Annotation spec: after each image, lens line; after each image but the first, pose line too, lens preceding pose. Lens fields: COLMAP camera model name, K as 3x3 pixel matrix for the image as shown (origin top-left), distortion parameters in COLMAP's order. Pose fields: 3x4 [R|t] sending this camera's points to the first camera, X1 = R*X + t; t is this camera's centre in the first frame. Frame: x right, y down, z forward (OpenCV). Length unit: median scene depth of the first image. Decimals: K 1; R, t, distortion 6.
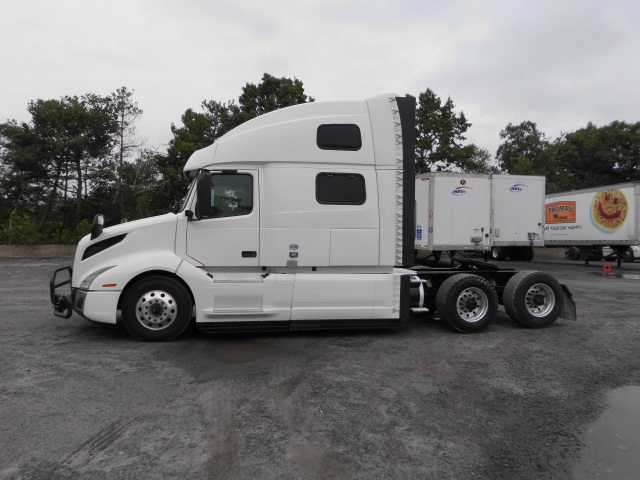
lens RADIAL K [[494.0, 0, 319.8], [0, 494.0, 237.0], [0, 0, 1]] dist [-0.004761, 0.010269]
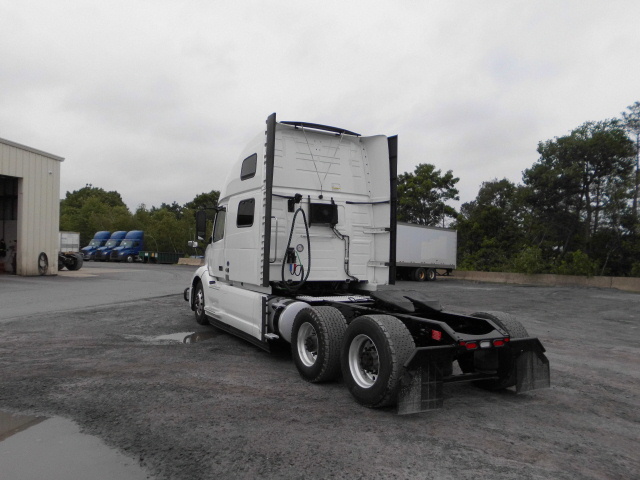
lens RADIAL K [[494.0, 0, 320.0], [0, 494.0, 240.6], [0, 0, 1]] dist [-0.004761, 0.010269]
pose [[0.310216, -0.025135, -0.950334, 1.132279], [-0.034702, 0.998685, -0.037741, 0.000062], [0.950033, 0.044686, 0.308936, 0.801287]]
